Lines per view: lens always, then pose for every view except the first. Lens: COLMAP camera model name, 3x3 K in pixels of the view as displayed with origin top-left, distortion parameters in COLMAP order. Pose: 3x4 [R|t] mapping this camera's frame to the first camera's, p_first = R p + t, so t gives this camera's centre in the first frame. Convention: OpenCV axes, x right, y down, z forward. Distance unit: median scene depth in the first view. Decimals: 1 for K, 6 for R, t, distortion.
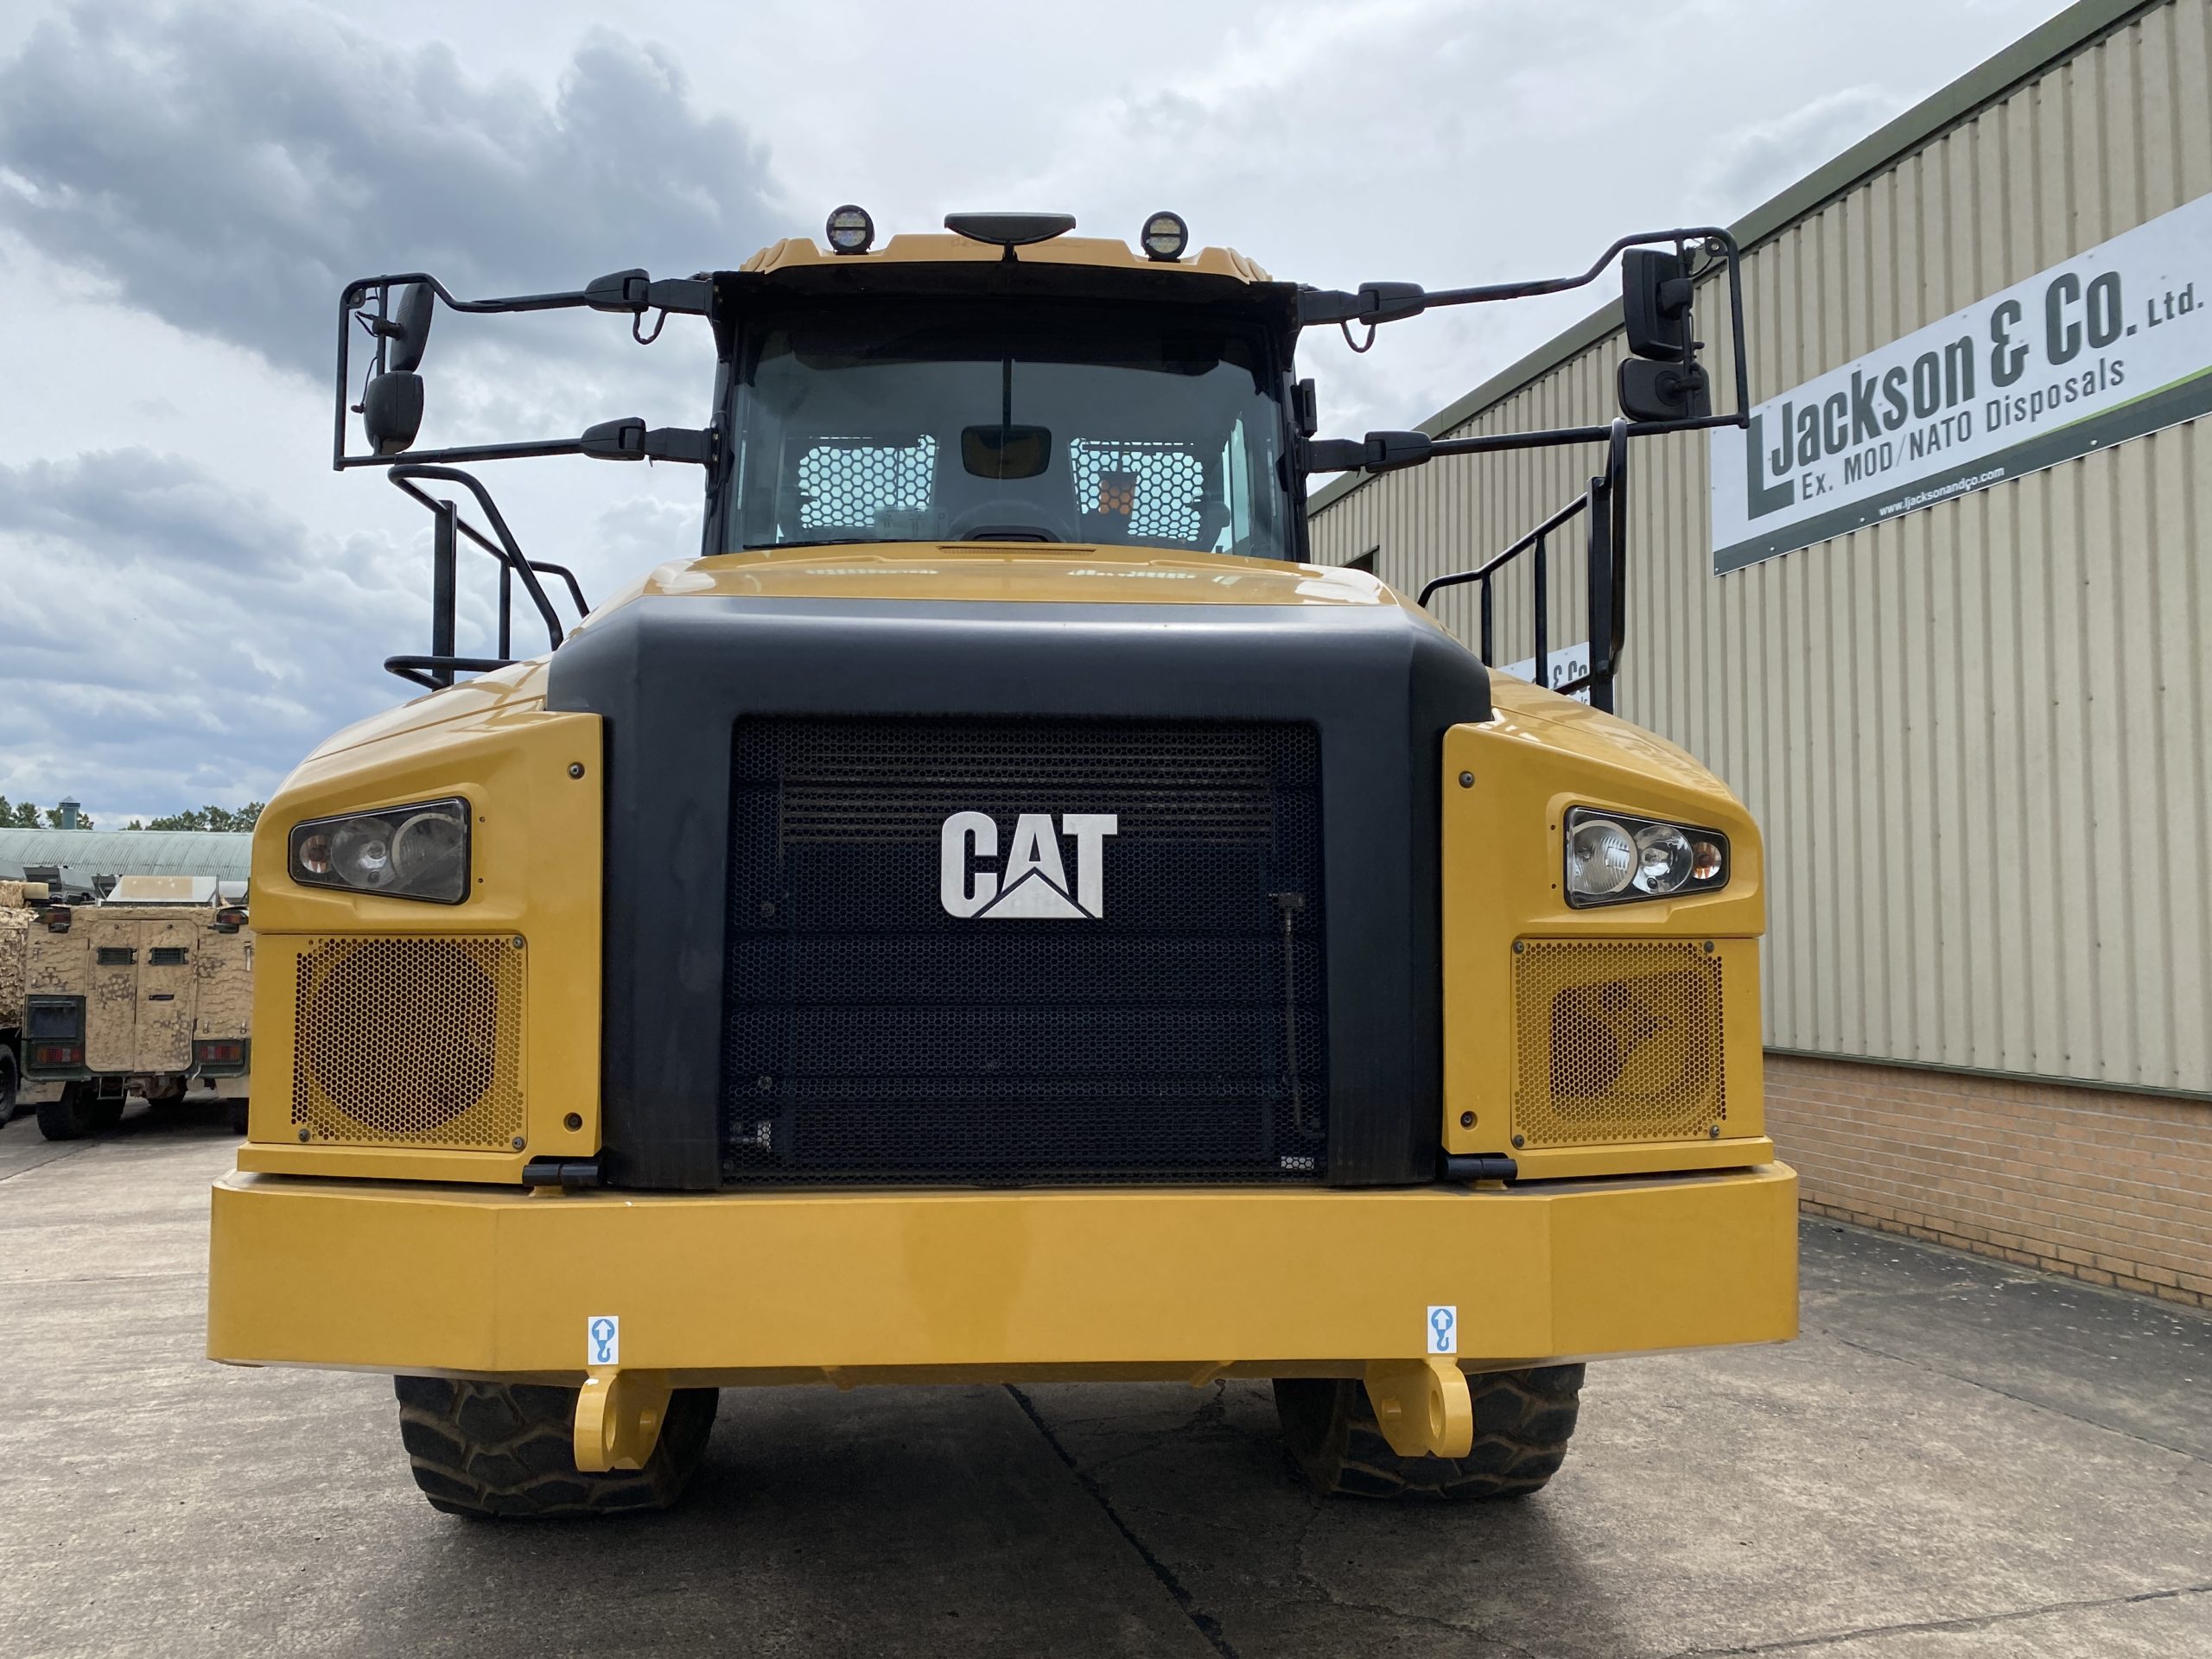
lens RADIAL K [[1680.4, 0, 1073.3], [0, 1680.4, 823.8], [0, 0, 1]] dist [0.037886, -0.035798]
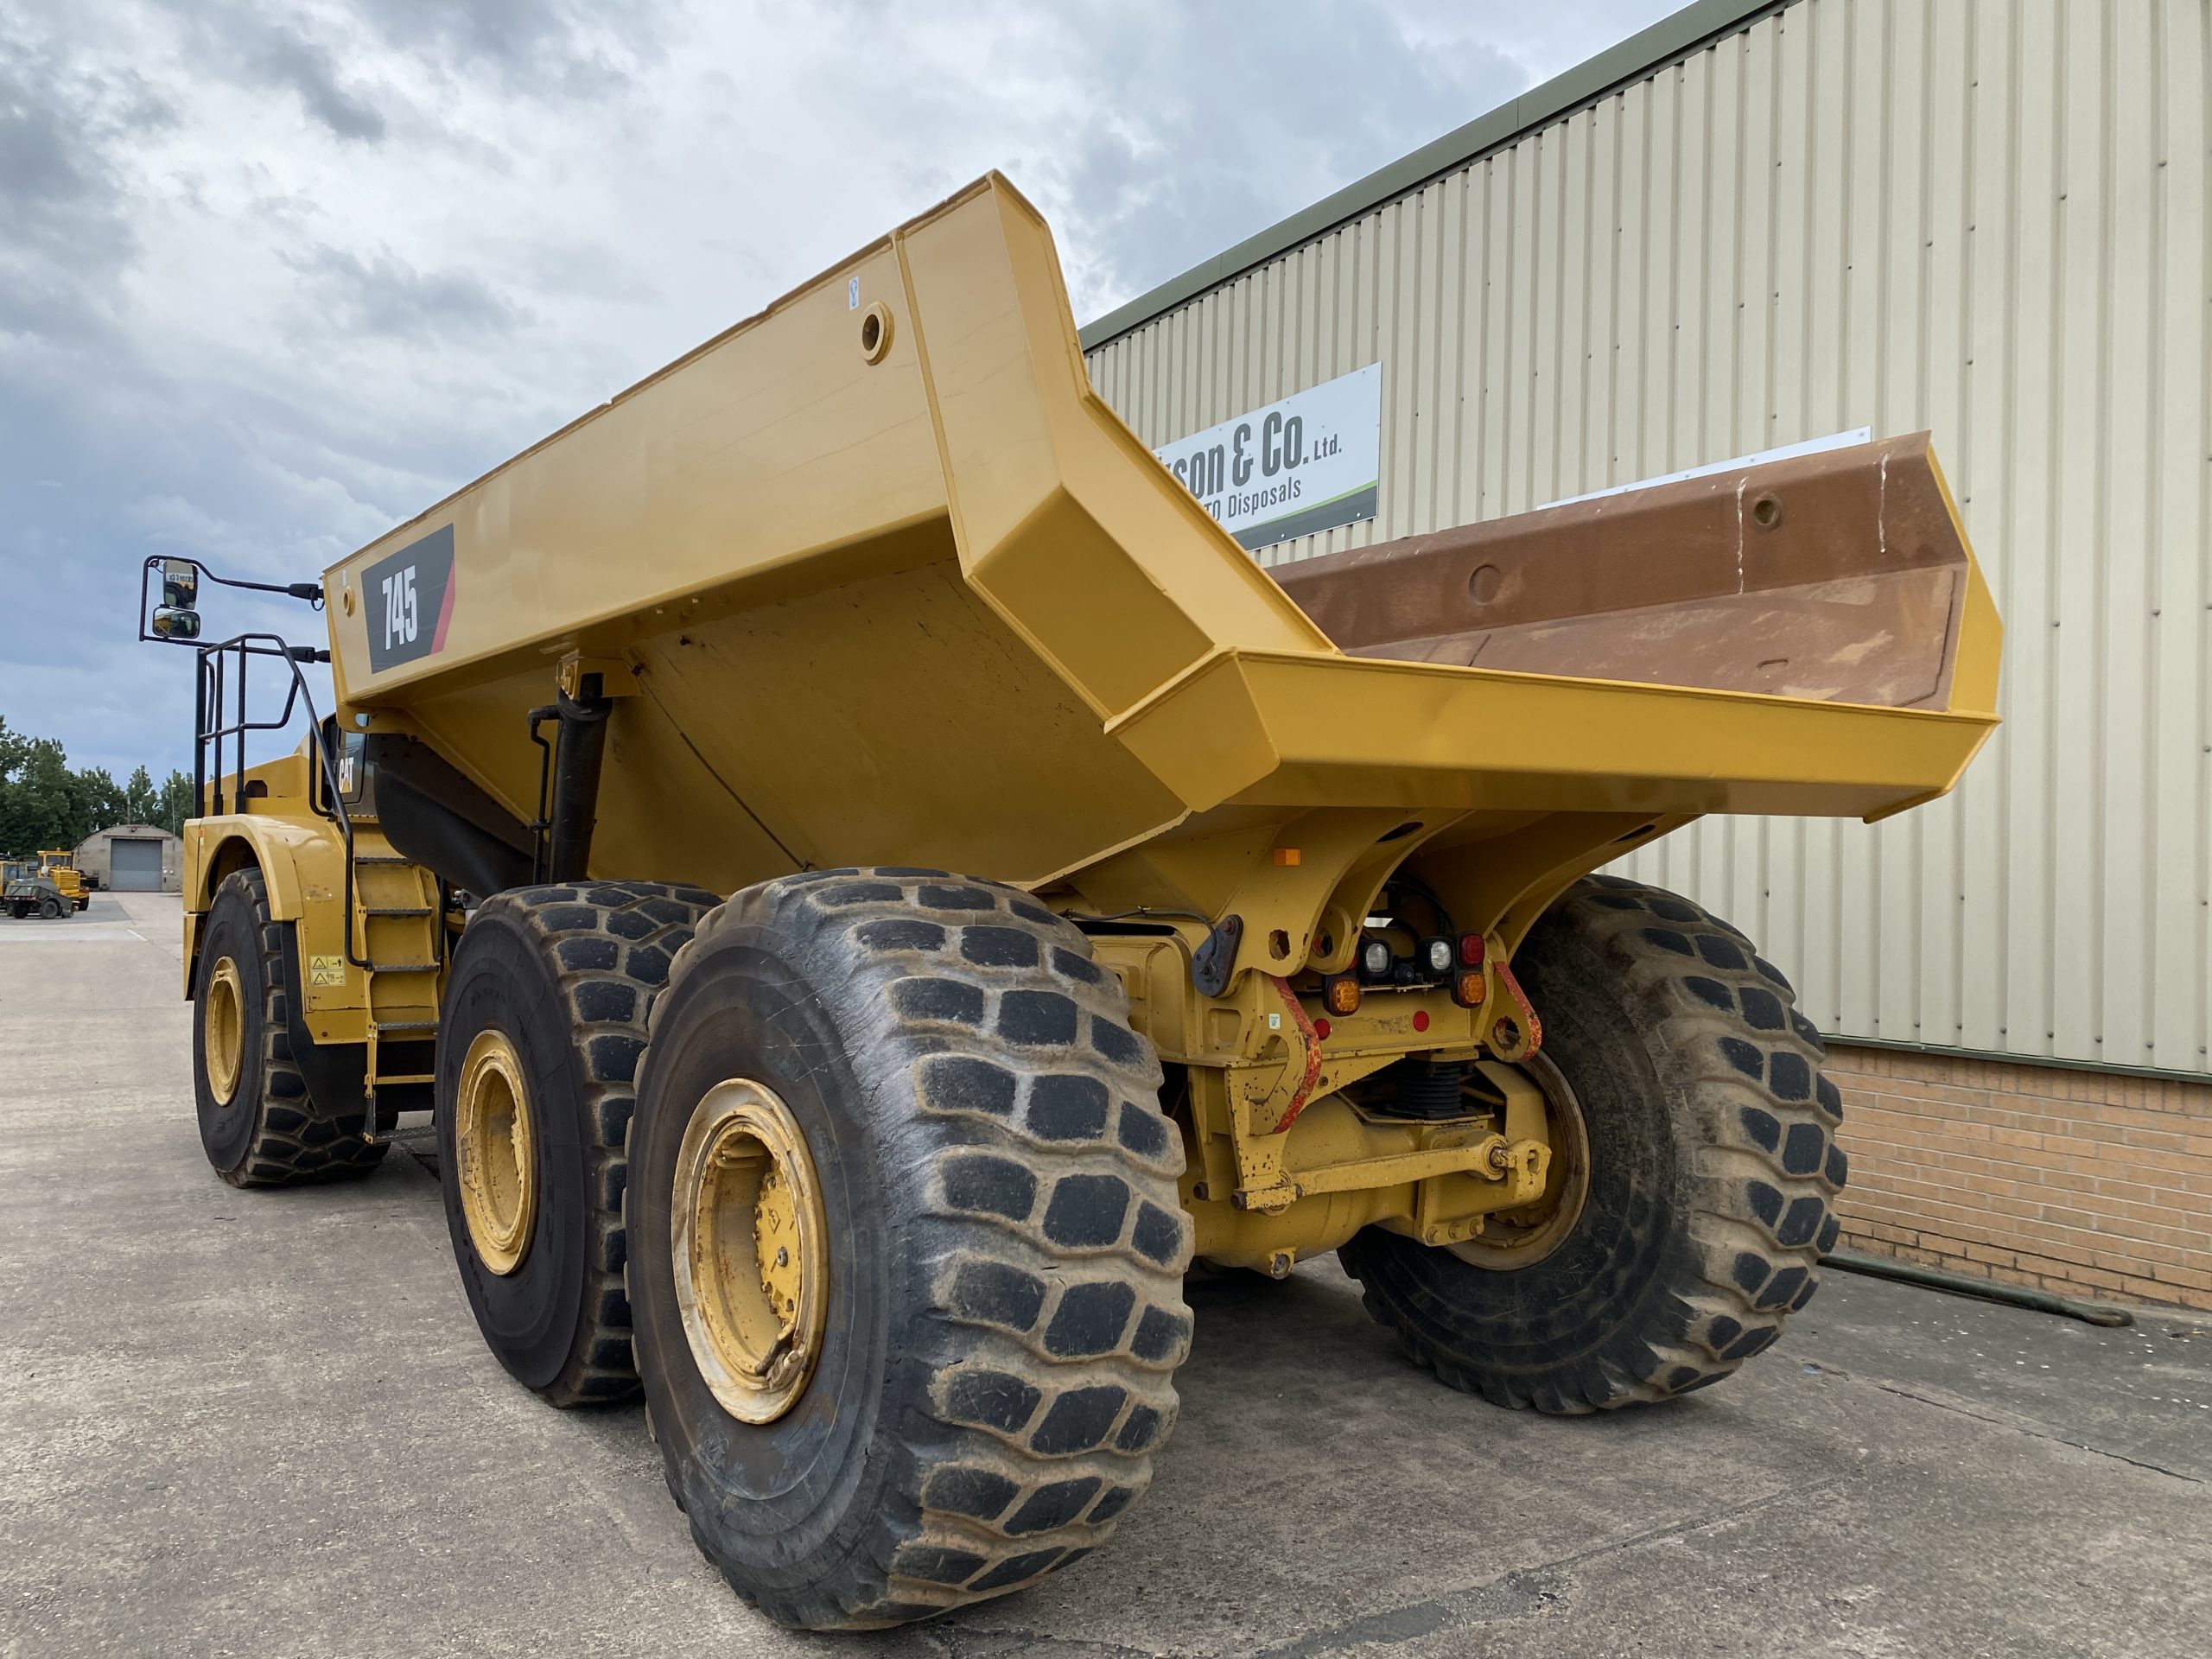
lens RADIAL K [[1680.4, 0, 1090.2], [0, 1680.4, 903.4], [0, 0, 1]] dist [0.037886, -0.035798]
pose [[0.958737, 0.013100, 0.283994, 0.040200], [-0.036852, 0.996236, 0.078456, -0.018879], [-0.281898, -0.085685, 0.955611, -0.308357]]
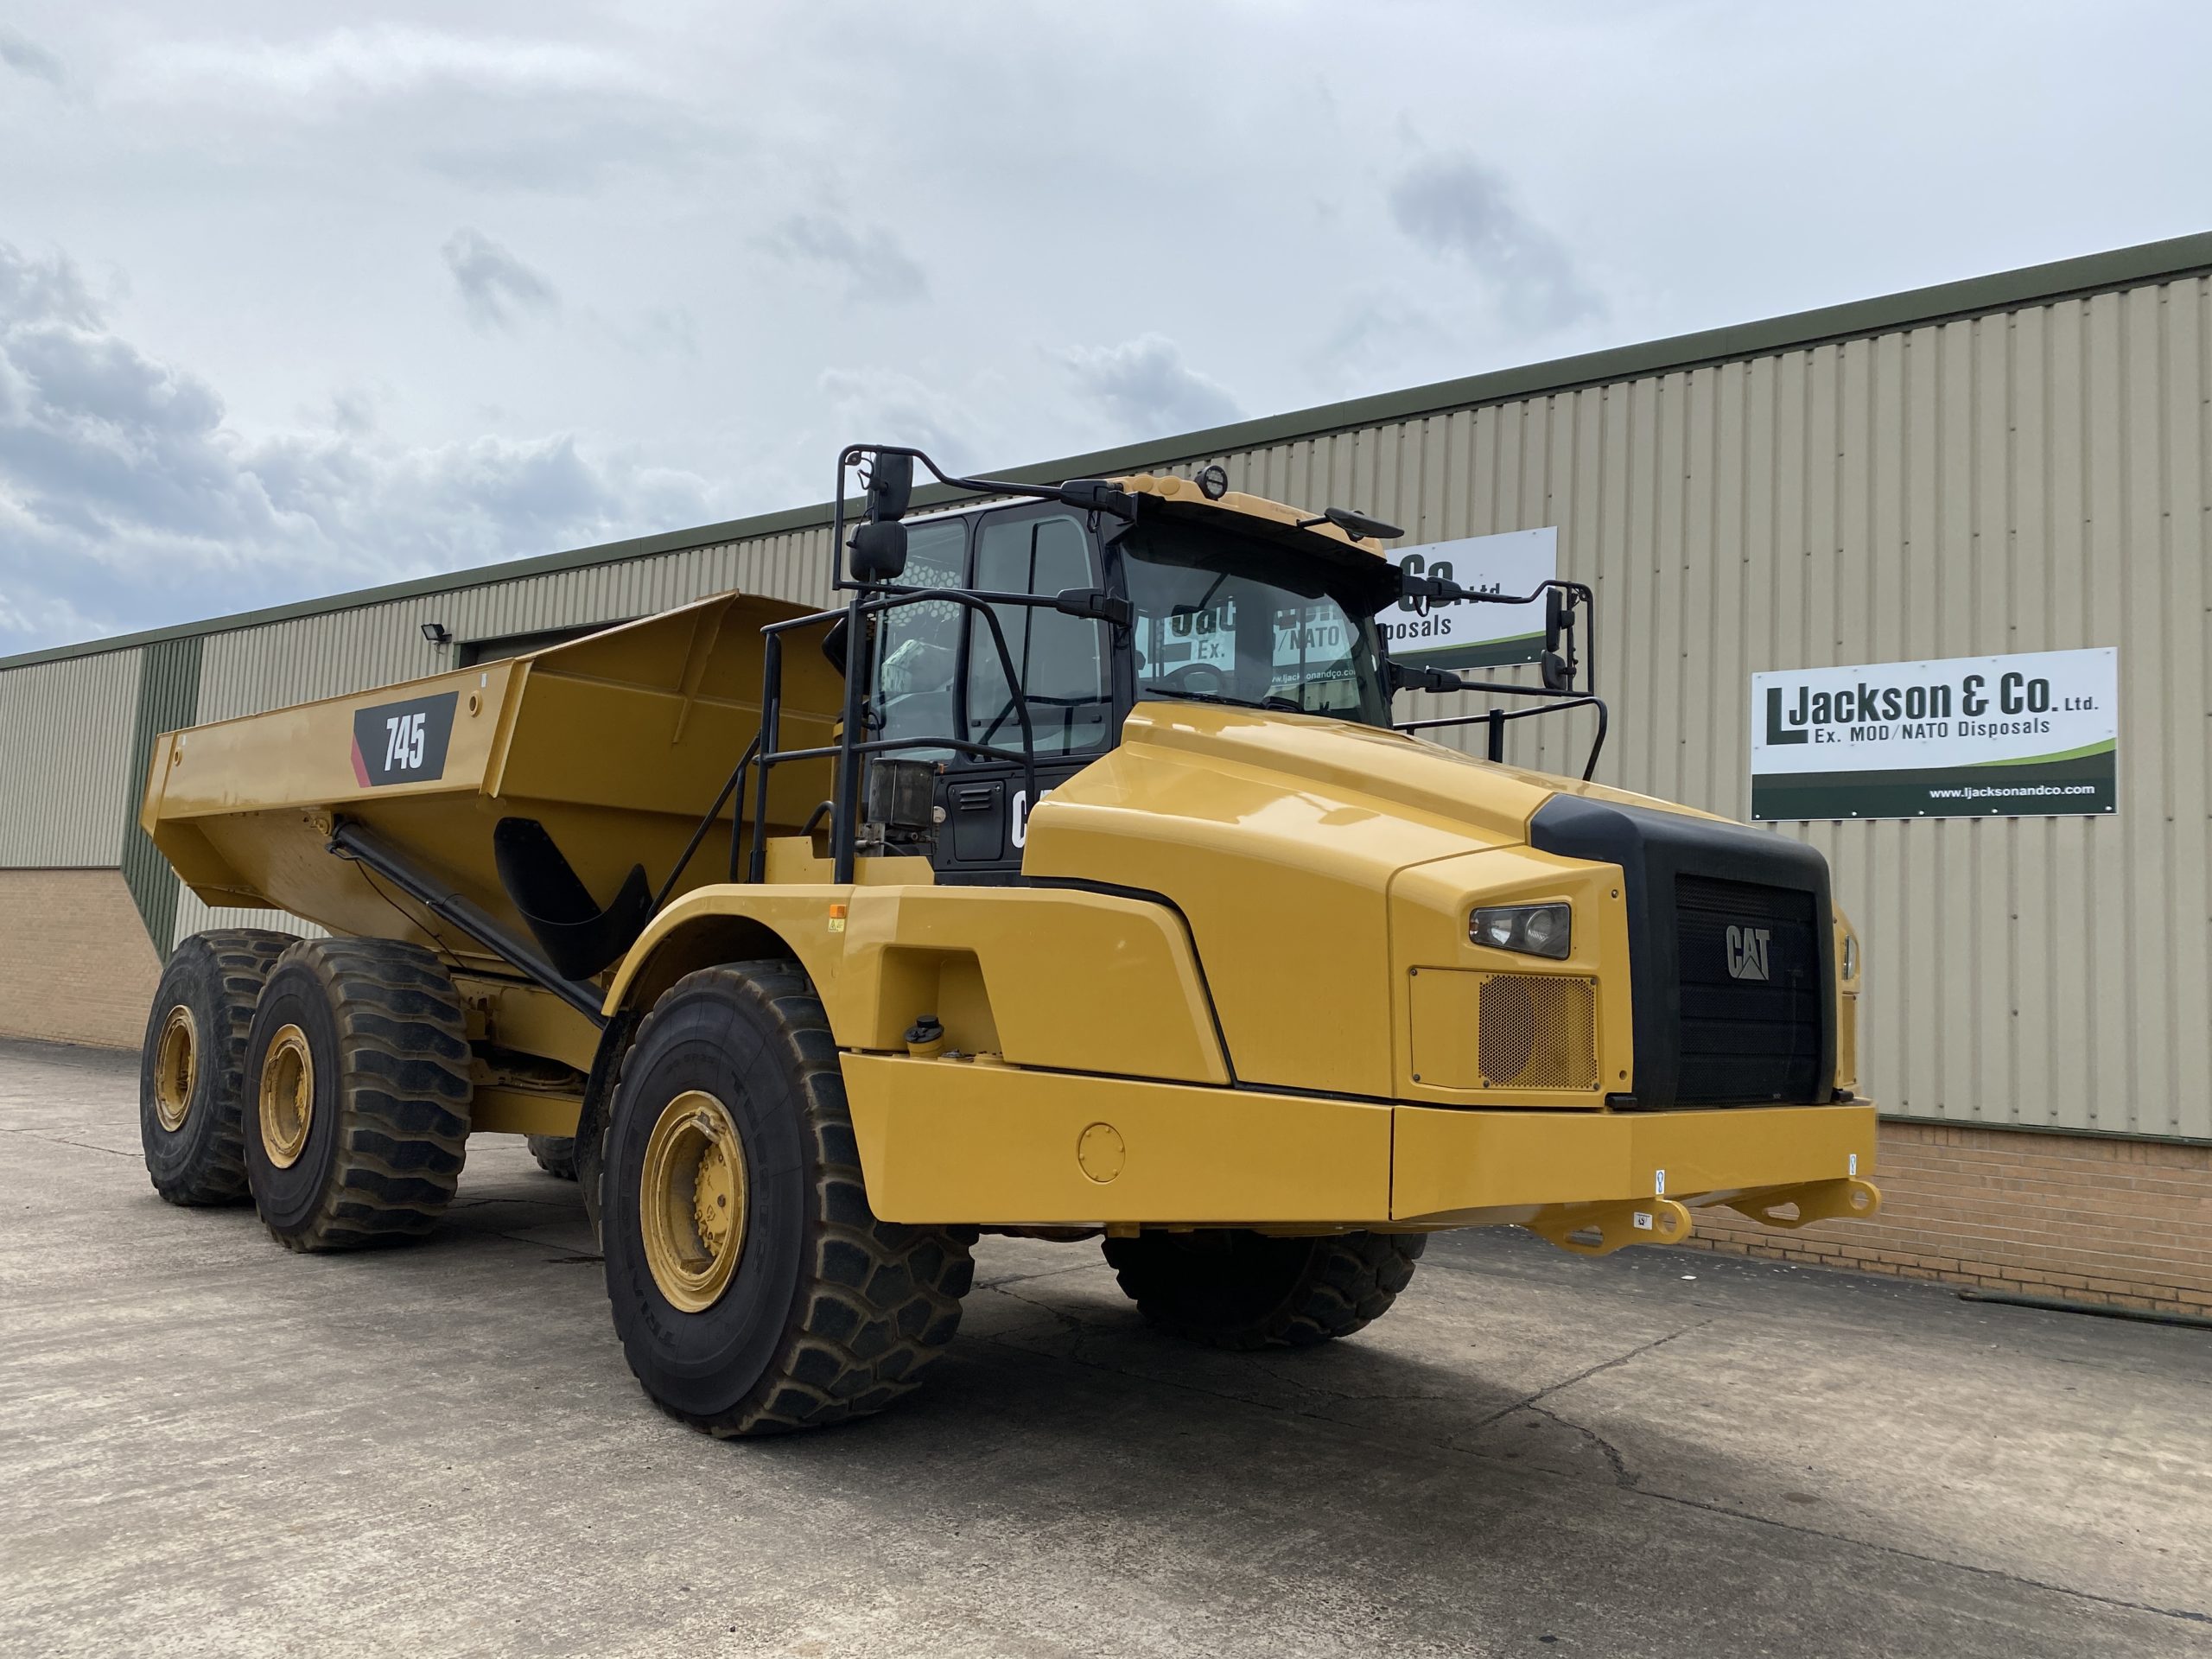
lens RADIAL K [[1680.4, 0, 1092.0], [0, 1680.4, 838.2], [0, 0, 1]] dist [0.037886, -0.035798]
pose [[0.788340, 0.082164, 0.609729, -0.523780], [-0.081714, 0.996245, -0.028598, 0.002119], [-0.609789, -0.027278, 0.792094, -0.046186]]
